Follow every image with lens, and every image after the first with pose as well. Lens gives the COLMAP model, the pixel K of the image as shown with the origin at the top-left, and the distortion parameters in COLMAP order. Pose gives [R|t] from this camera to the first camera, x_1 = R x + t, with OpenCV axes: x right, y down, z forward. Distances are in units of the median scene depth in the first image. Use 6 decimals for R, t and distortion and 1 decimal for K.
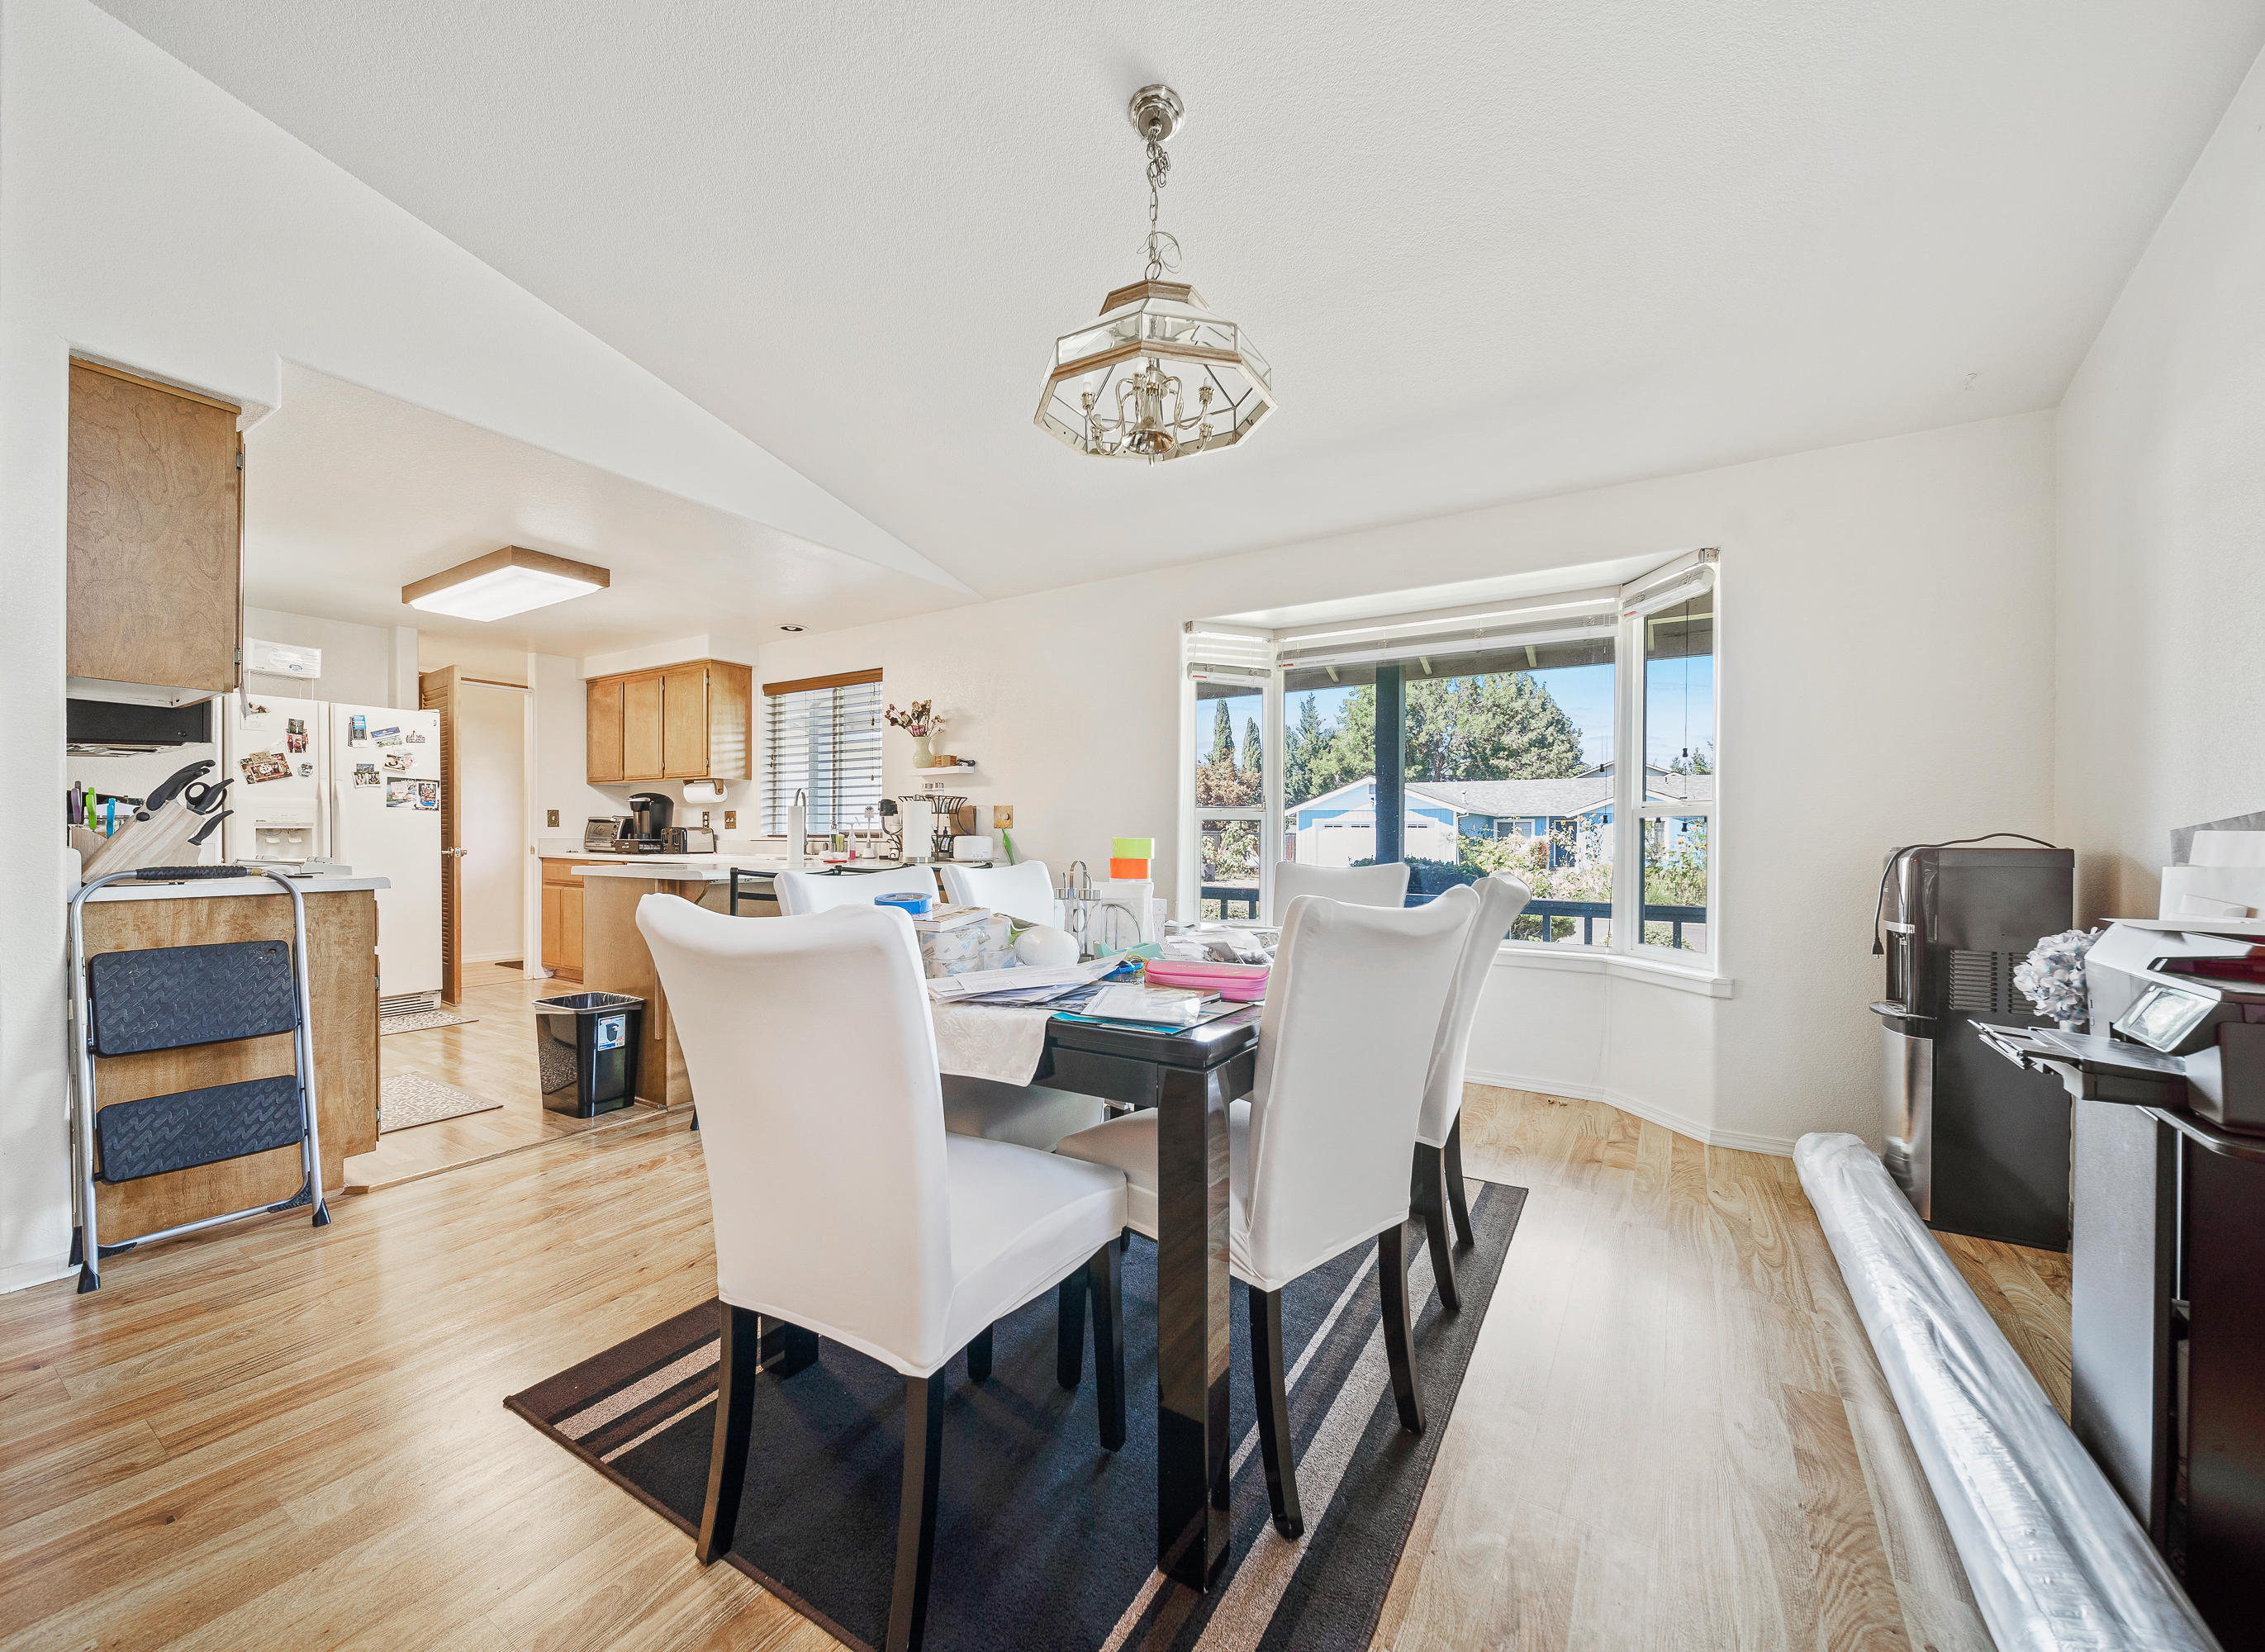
lens RADIAL K [[897.3, 0, 1085.1], [0, 897.3, 848.3], [0, 0, 1]] dist [-0.002028, 0.000029]
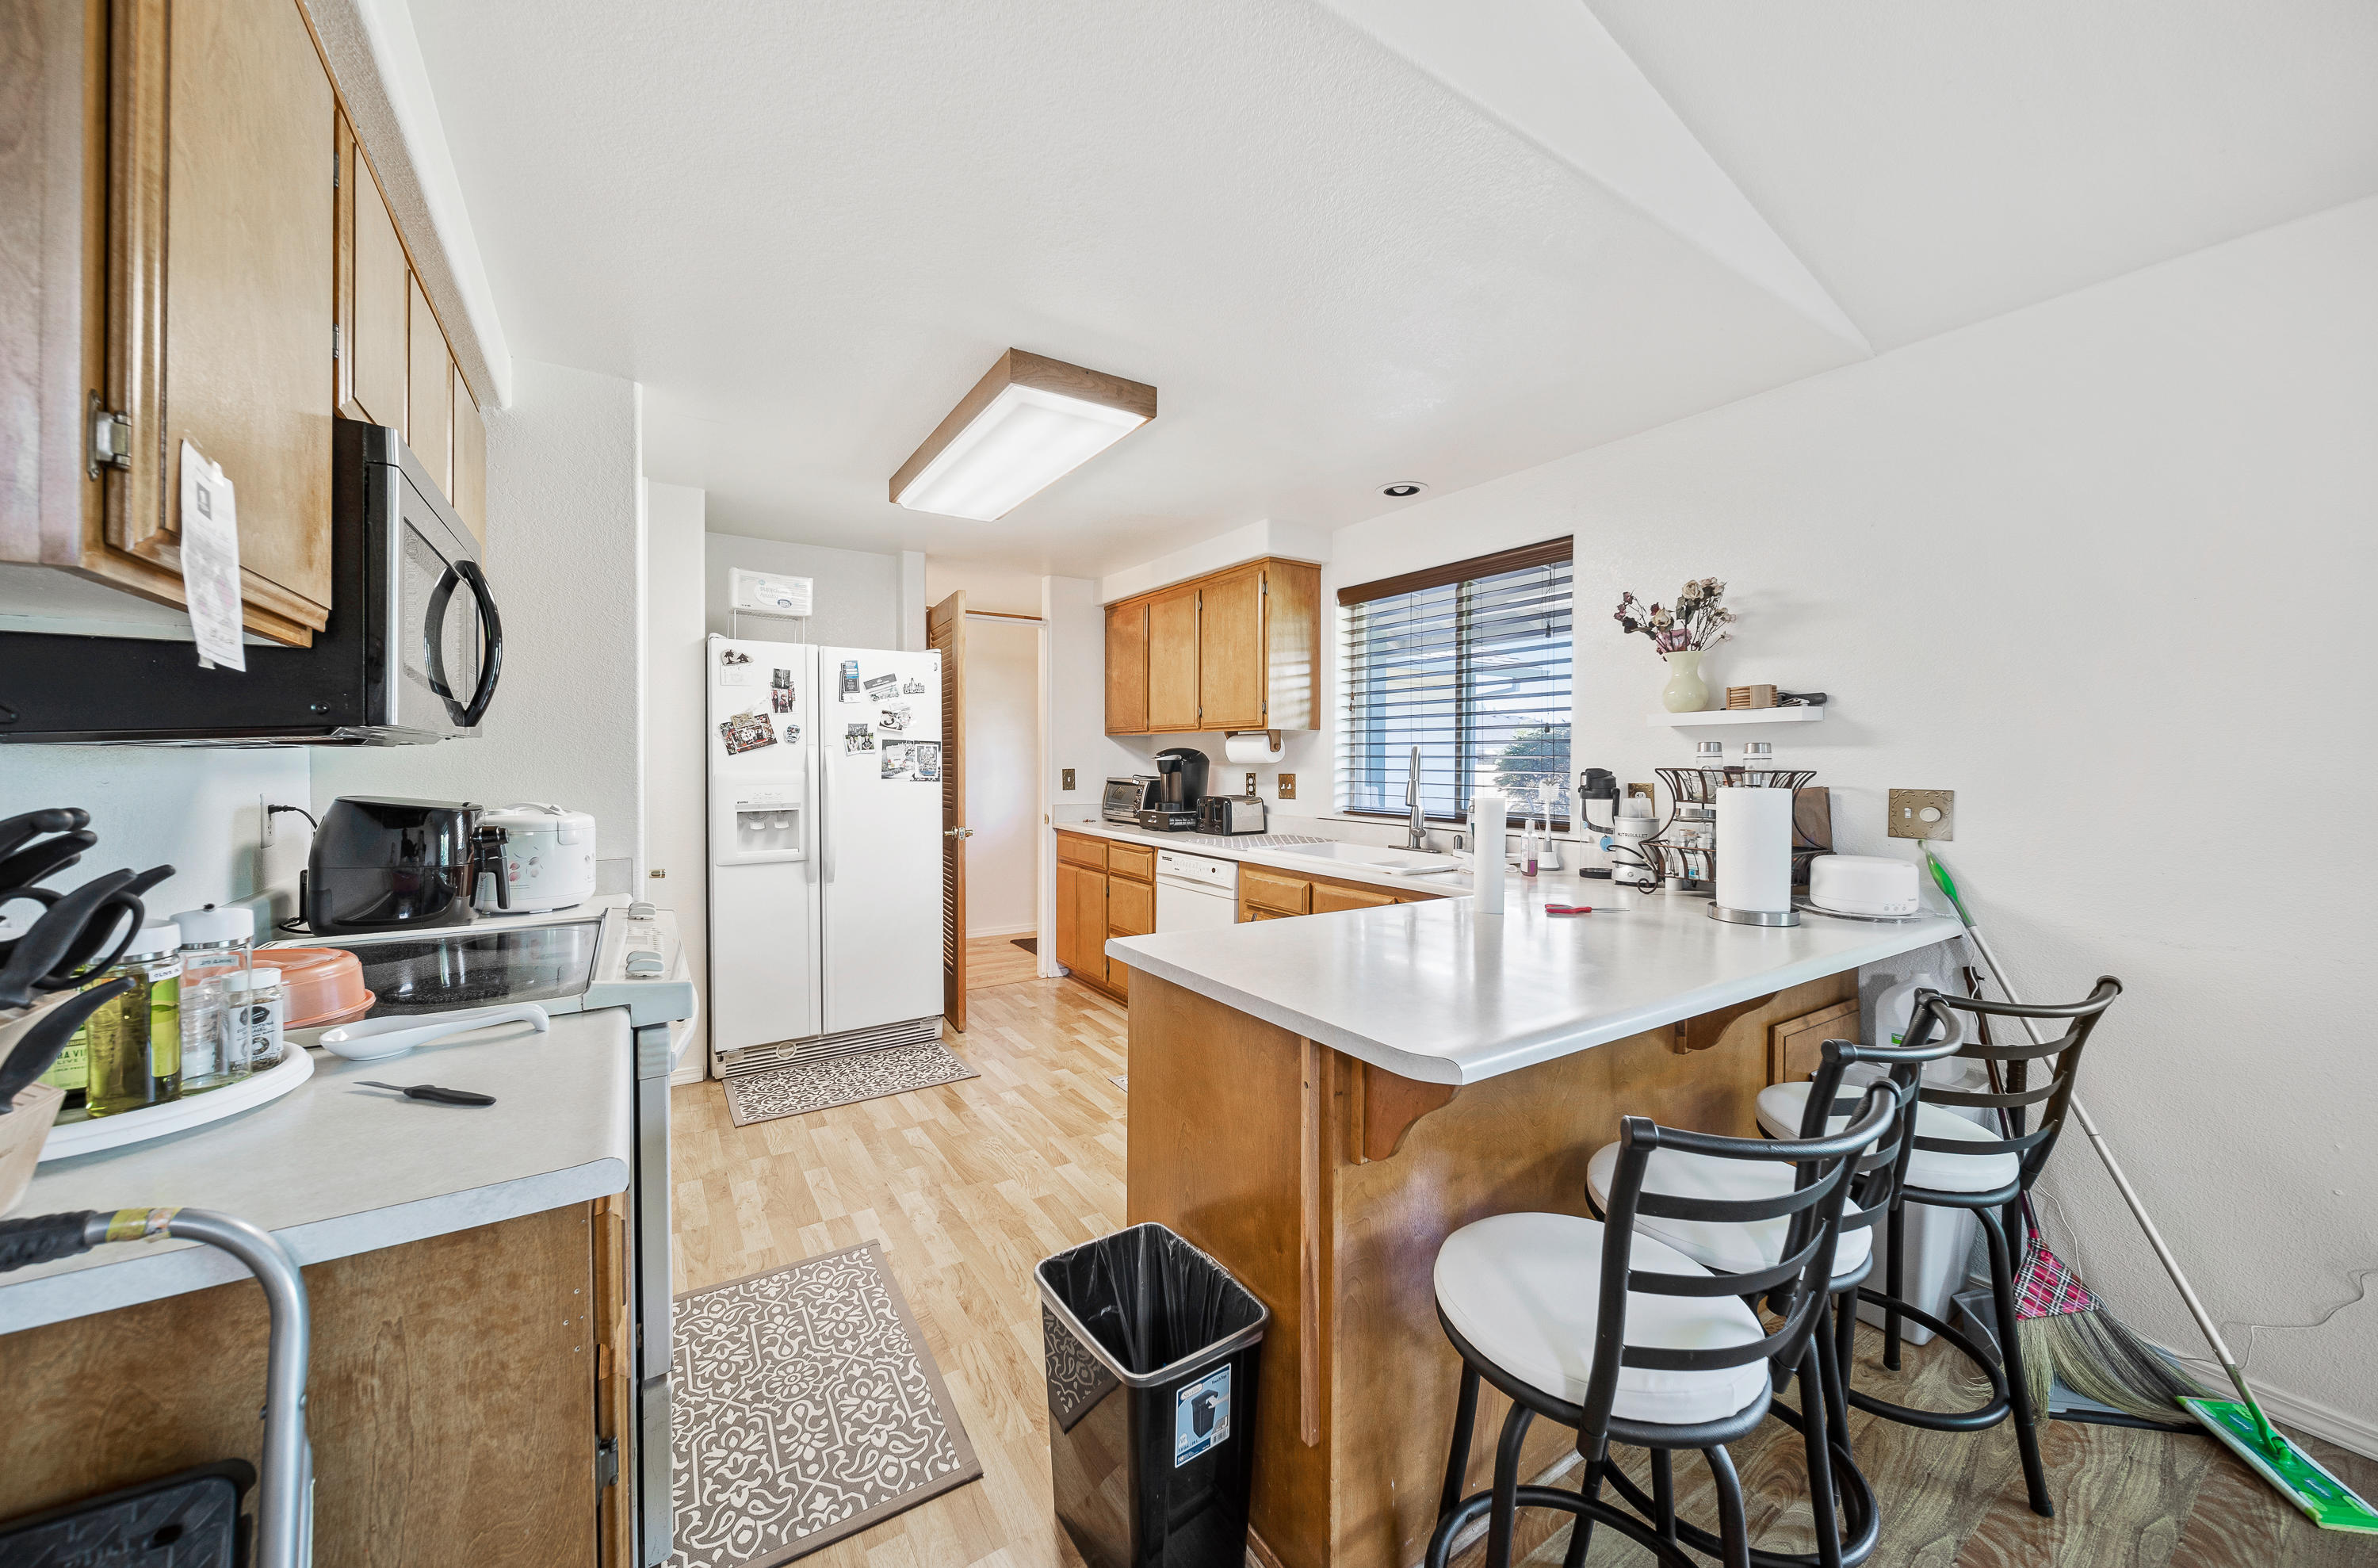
lens RADIAL K [[852.0, 0, 1183.0], [0, 852.0, 777.3], [0, 0, 1]] dist [0.002263, 0.000498]
pose [[0.921579, 0.005437, -0.388152, -0.227592], [-0.002384, 0.999962, 0.008348, -0.047860], [0.388183, -0.006769, 0.921557, 0.377723]]
